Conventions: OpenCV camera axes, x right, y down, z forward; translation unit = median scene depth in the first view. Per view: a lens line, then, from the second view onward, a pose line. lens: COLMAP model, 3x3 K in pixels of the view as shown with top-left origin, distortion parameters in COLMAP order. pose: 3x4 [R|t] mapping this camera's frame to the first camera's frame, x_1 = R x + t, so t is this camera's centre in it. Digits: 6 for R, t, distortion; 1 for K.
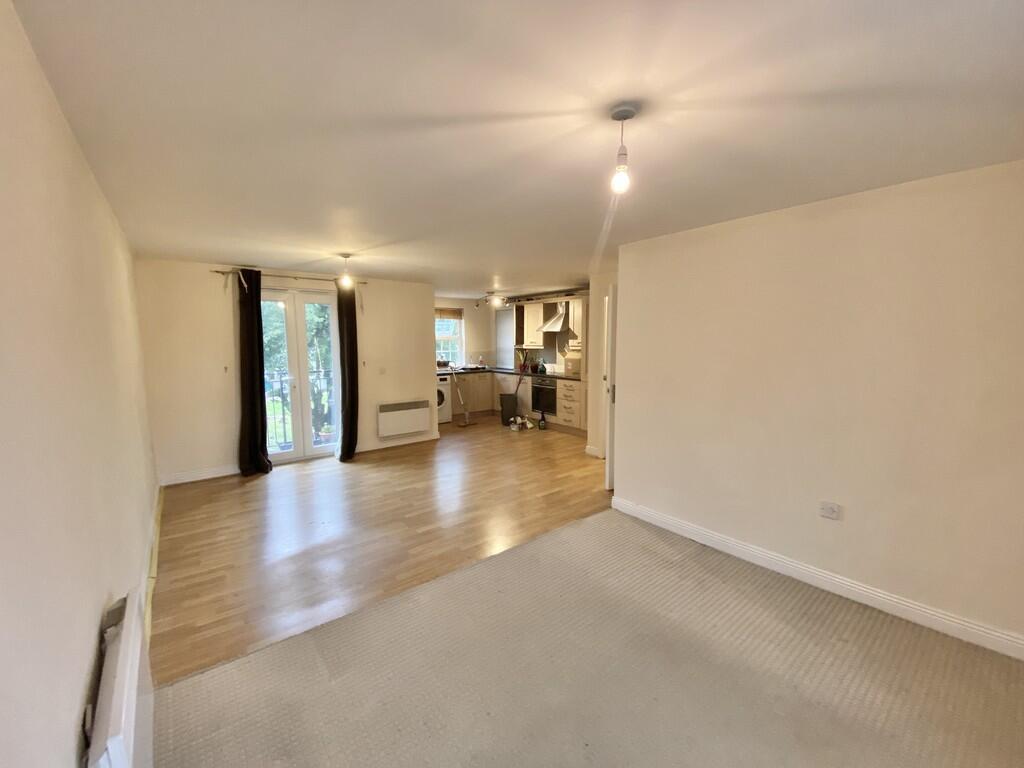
lens RADIAL K [[410.1, 0, 512.0], [0, 410.1, 384.0], [0, 0, 1]] dist [-0.024480, -0.000530]
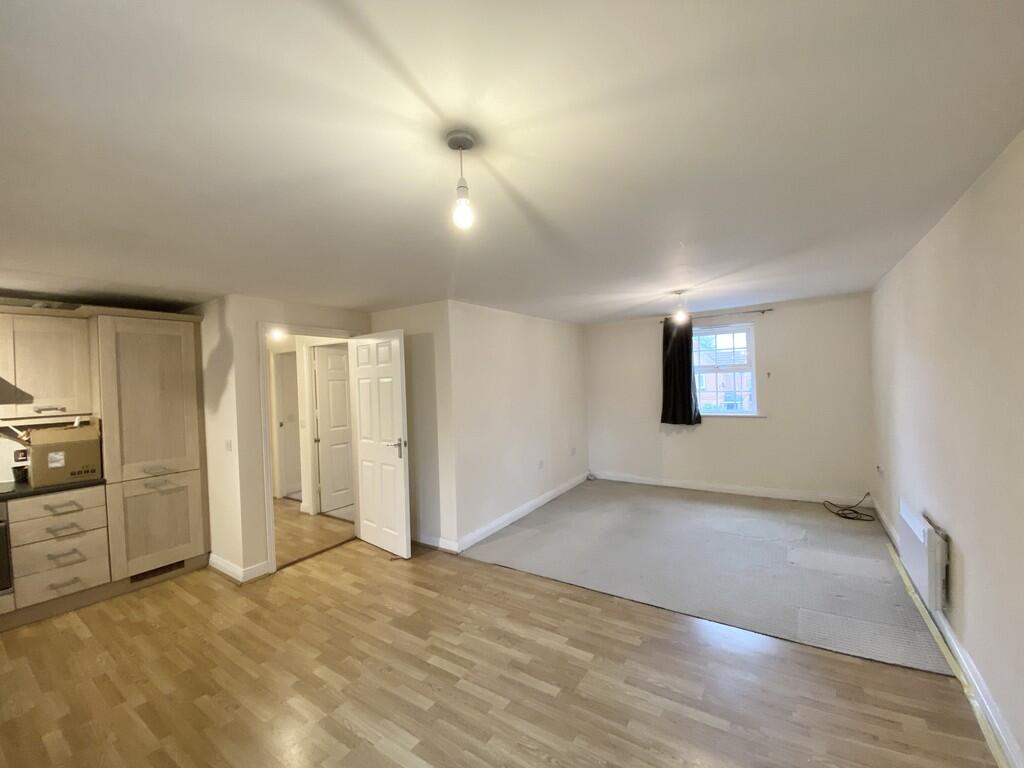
lens RADIAL K [[418.9, 0, 513.4], [0, 418.9, 373.8], [0, 0, 1]] dist [0.015904, -0.015841]
pose [[-0.311229, 0.022740, 0.950063, -0.451242], [0.143426, 0.989387, 0.023304, -0.076629], [-0.939450, 0.143516, -0.311187, 0.657931]]
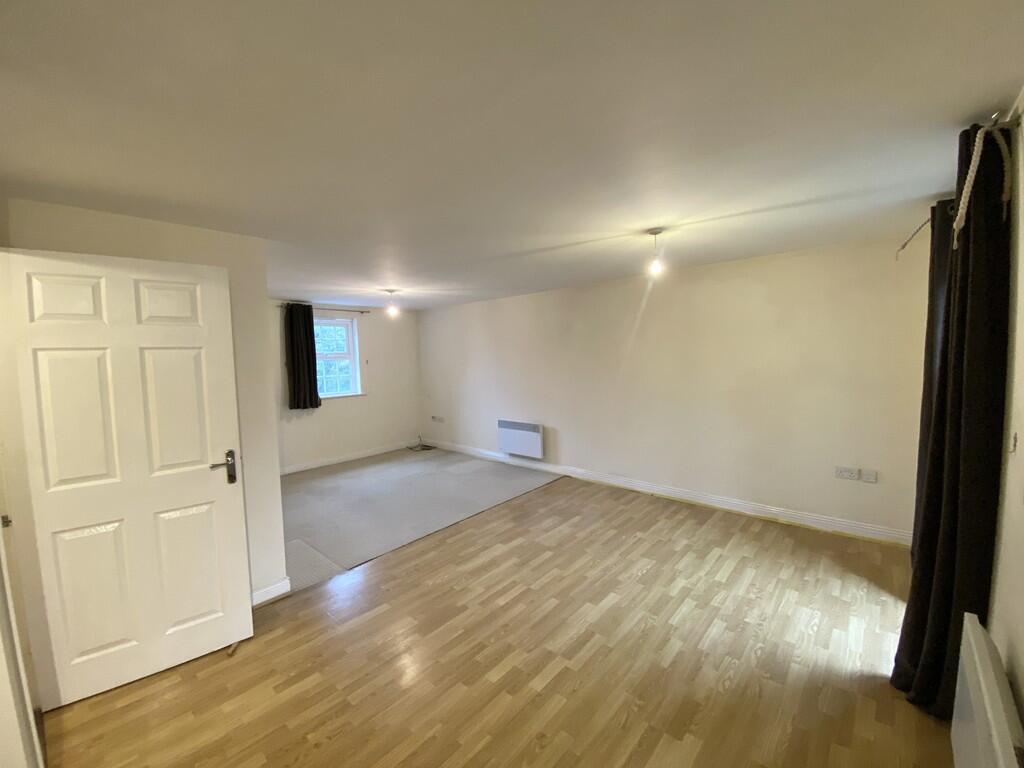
lens RADIAL K [[410.1, 0, 512.0], [0, 410.1, 384.0], [0, 0, 1]] dist [-0.024480, -0.000530]
pose [[-0.983747, 0.040072, -0.175034, -0.020825], [0.008145, 0.983736, 0.179436, -0.110108], [0.179377, 0.175094, -0.968073, 0.995801]]
